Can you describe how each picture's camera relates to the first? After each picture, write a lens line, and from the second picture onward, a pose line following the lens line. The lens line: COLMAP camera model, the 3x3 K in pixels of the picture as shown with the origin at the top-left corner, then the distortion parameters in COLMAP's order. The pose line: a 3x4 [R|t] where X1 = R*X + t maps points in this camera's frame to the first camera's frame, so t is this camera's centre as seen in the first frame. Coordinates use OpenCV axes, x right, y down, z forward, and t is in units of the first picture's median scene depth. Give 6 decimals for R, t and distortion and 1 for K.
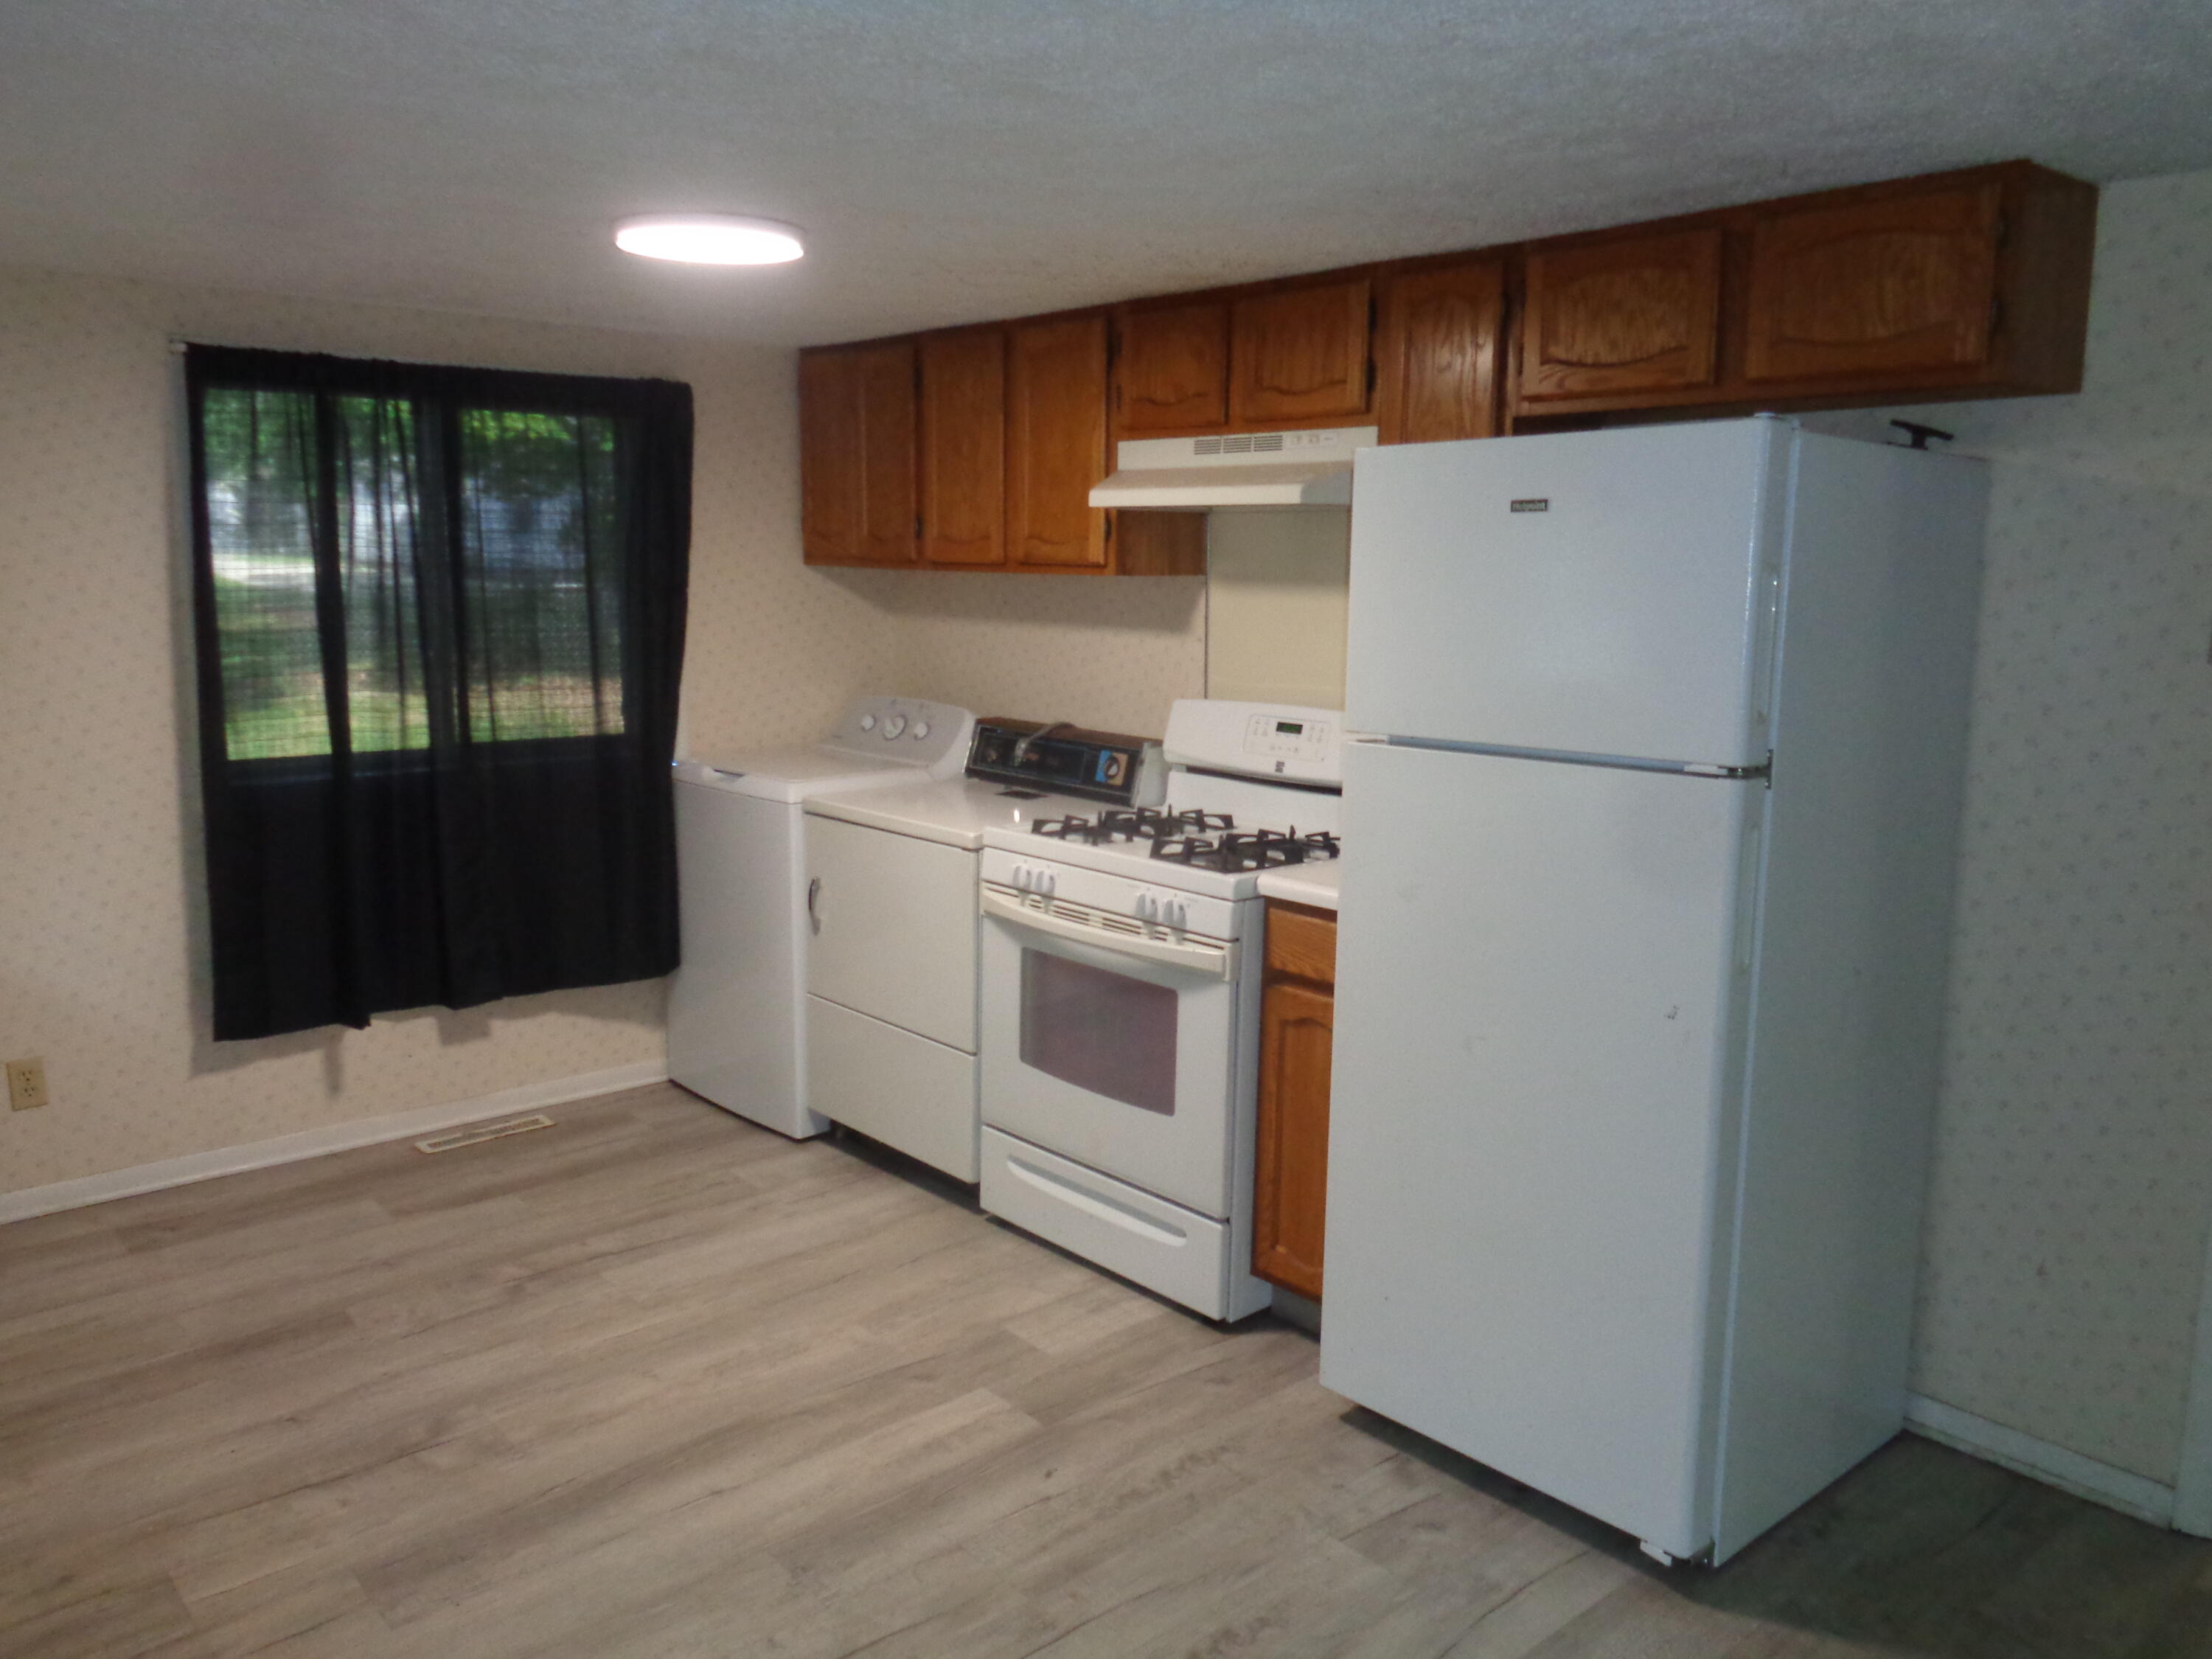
lens RADIAL K [[1650.2, 0, 1110.7], [0, 1650.2, 831.6], [0, 0, 1]] dist [-0.008546, 0.013209]
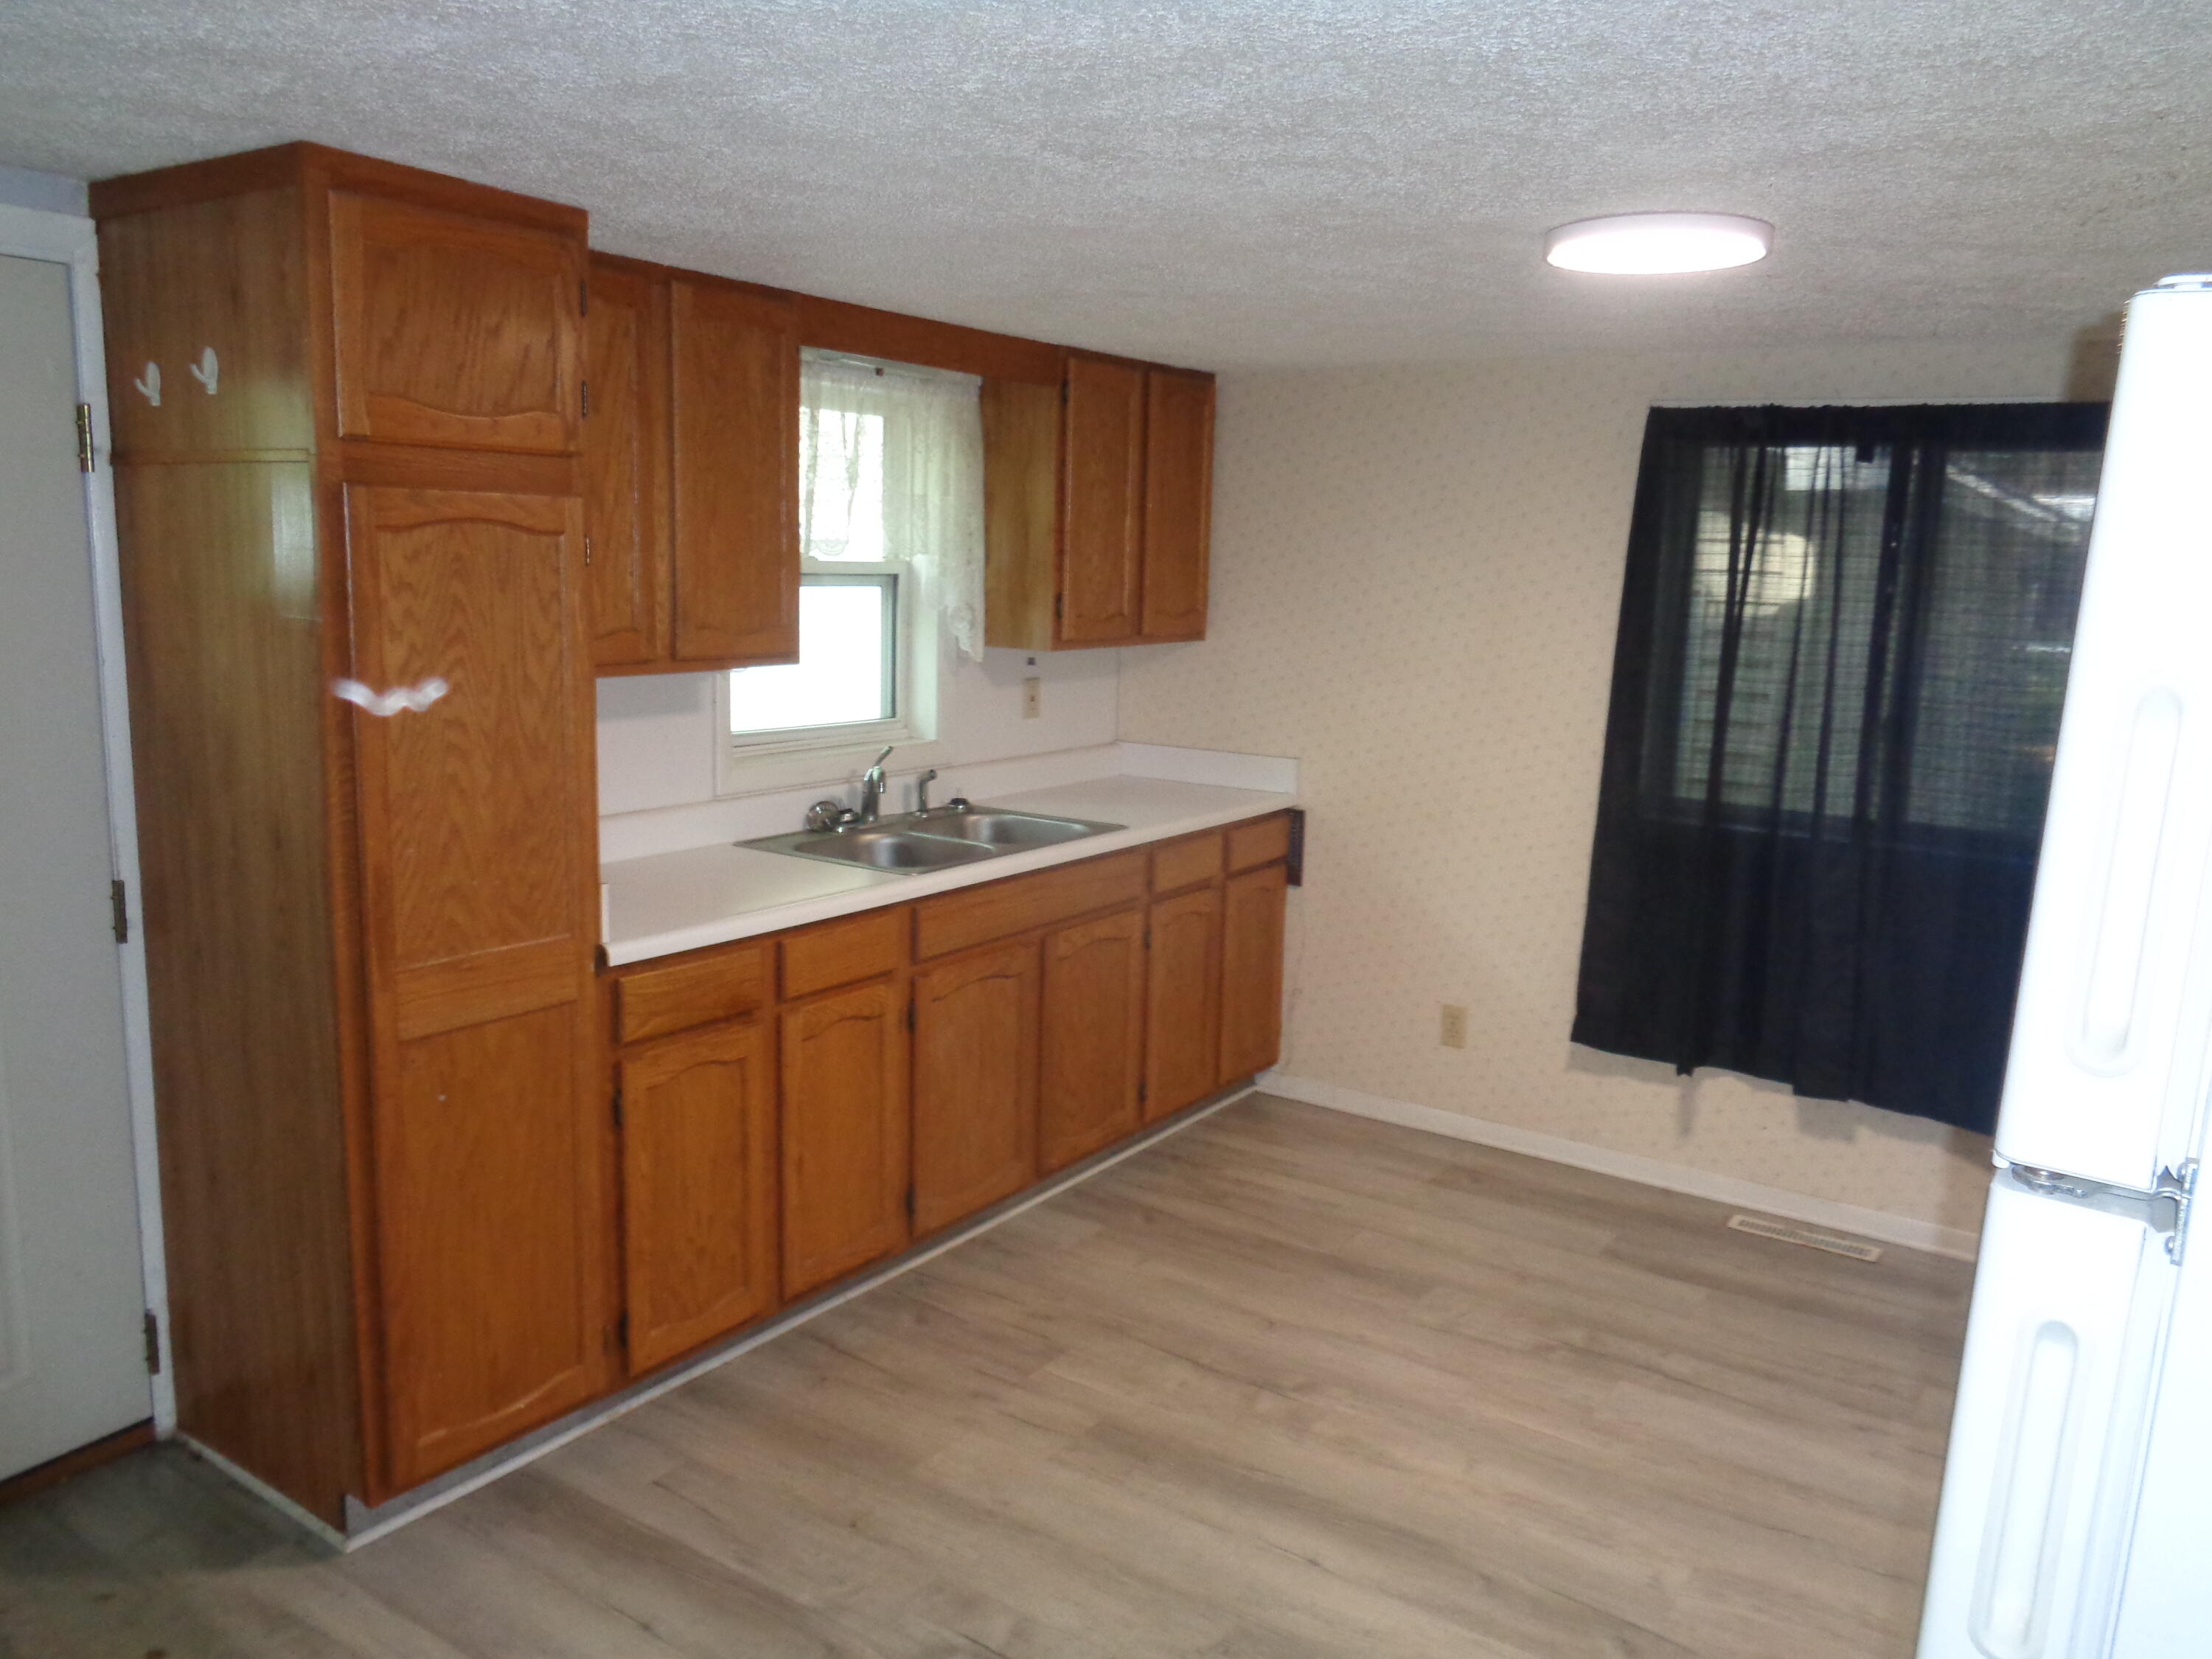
lens RADIAL K [[1650.2, 0, 1120.0], [0, 1650.2, 830.4], [0, 0, 1]] dist [-0.008546, 0.013209]
pose [[0.252559, 0.156388, -0.954859, 0.424912], [-0.199085, 0.974136, 0.106888, -0.069888], [0.946878, 0.163103, 0.277162, 0.404108]]
